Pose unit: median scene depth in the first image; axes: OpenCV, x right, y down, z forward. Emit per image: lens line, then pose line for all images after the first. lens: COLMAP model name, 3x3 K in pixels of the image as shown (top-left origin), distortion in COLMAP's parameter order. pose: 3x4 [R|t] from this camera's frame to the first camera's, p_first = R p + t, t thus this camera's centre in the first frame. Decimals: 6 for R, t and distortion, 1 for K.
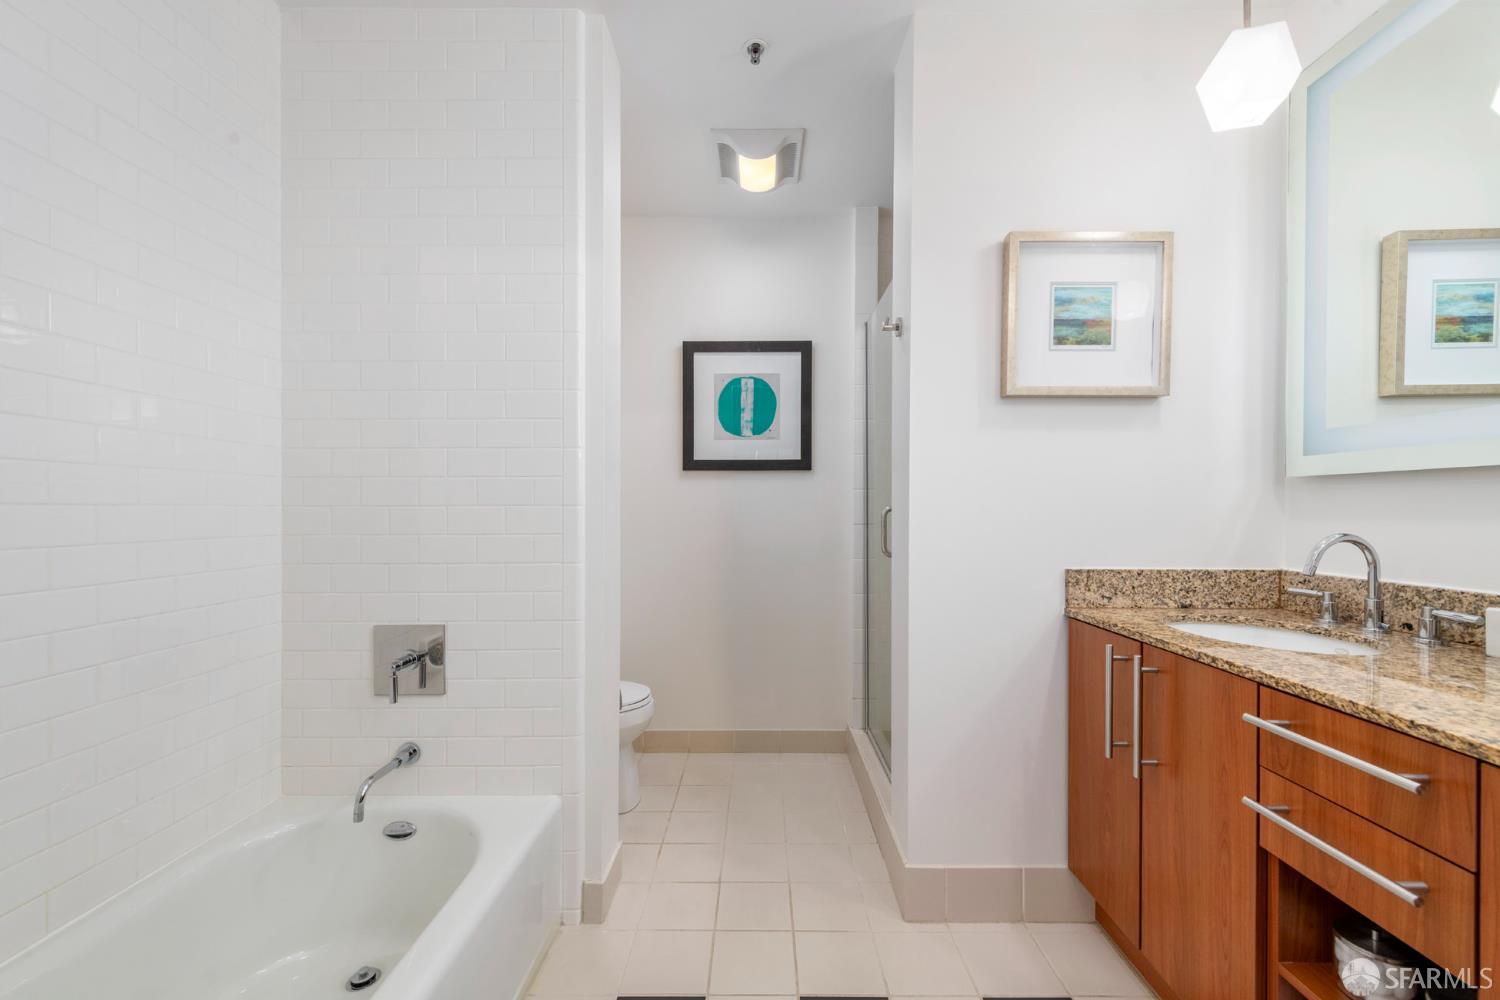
lens RADIAL K [[590.1, 0, 755.2], [0, 590.1, 515.3], [0, 0, 1]] dist [0.001203, -0.000069]
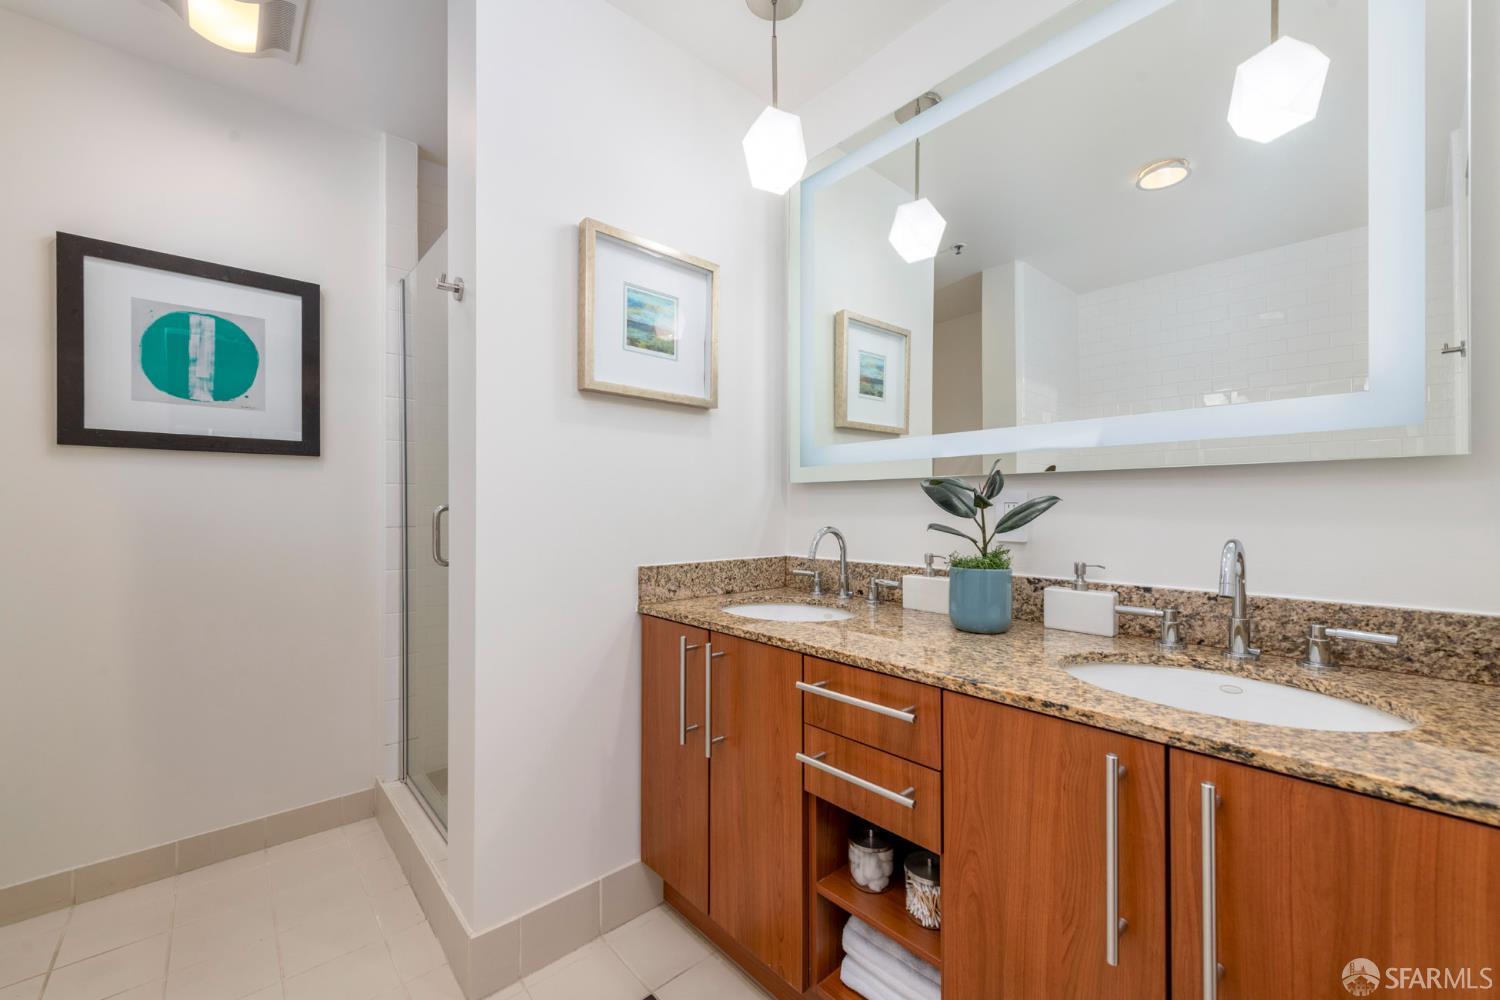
lens RADIAL K [[584.0, 0, 749.2], [0, 584.0, 510.4], [0, 0, 1]] dist [0.015292, -0.005415]
pose [[0.735530, -0.001784, 0.677490, -0.018003], [0.006523, 0.999969, -0.004449, -0.000628], [-0.677461, 0.007692, 0.735518, 0.126953]]
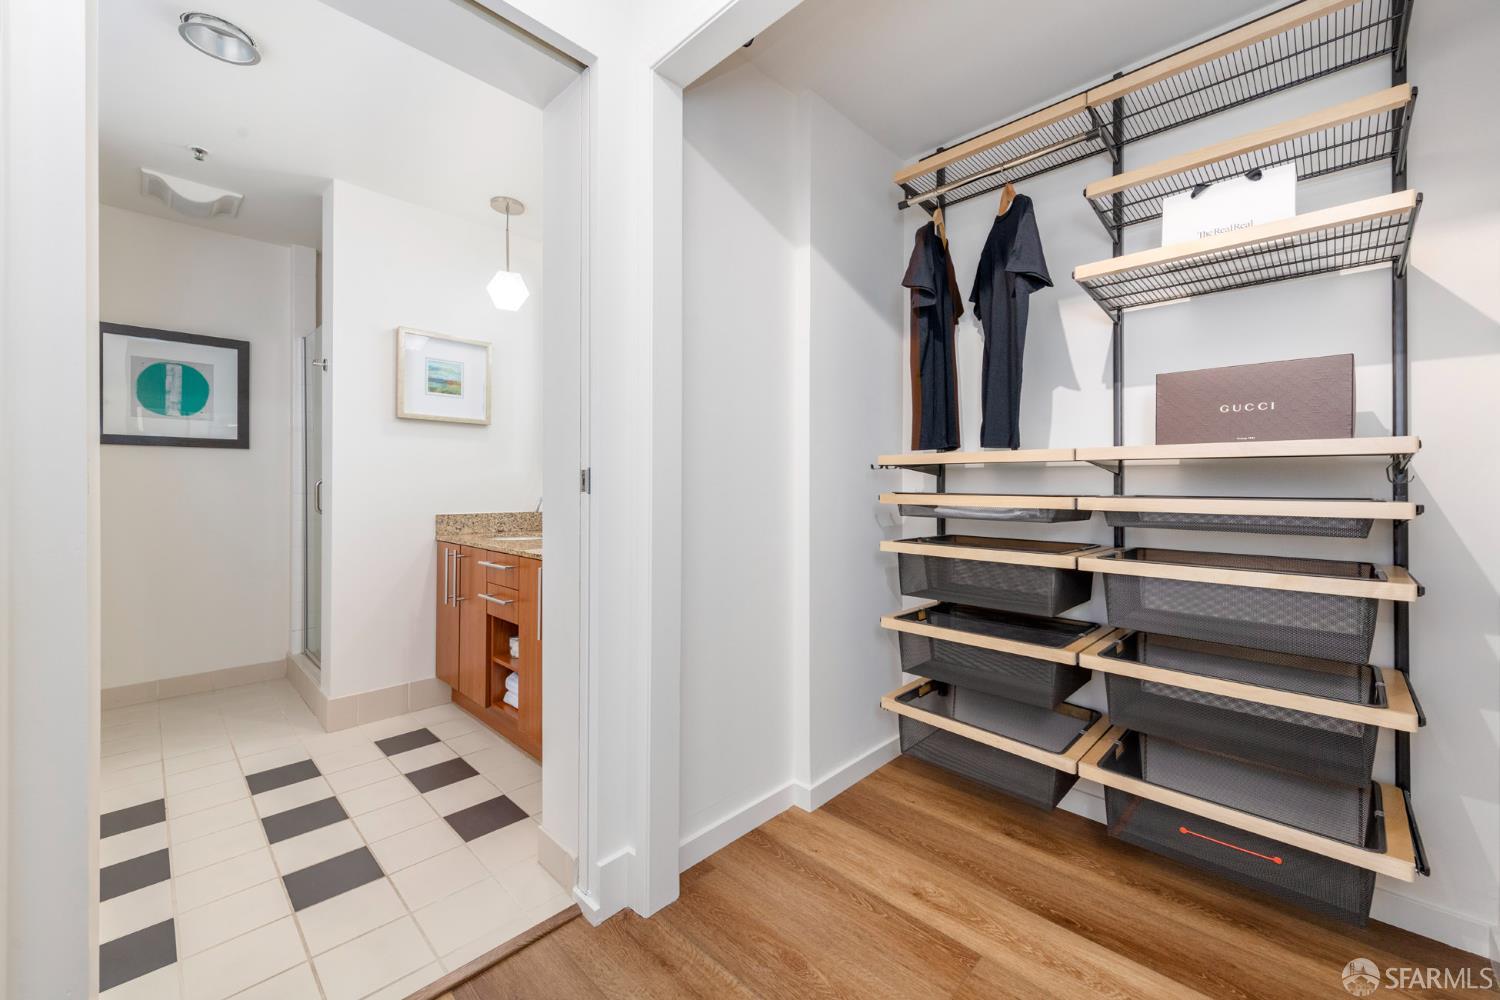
lens RADIAL K [[589.1, 0, 756.1], [0, 589.1, 488.7], [0, 0, 1]] dist [0.002447, 0.000358]
pose [[0.684837, -0.001045, 0.728696, -0.126362], [0.003180, 0.999994, -0.001555, 0.016436], [-0.728690, 0.003382, 0.684836, -0.979816]]
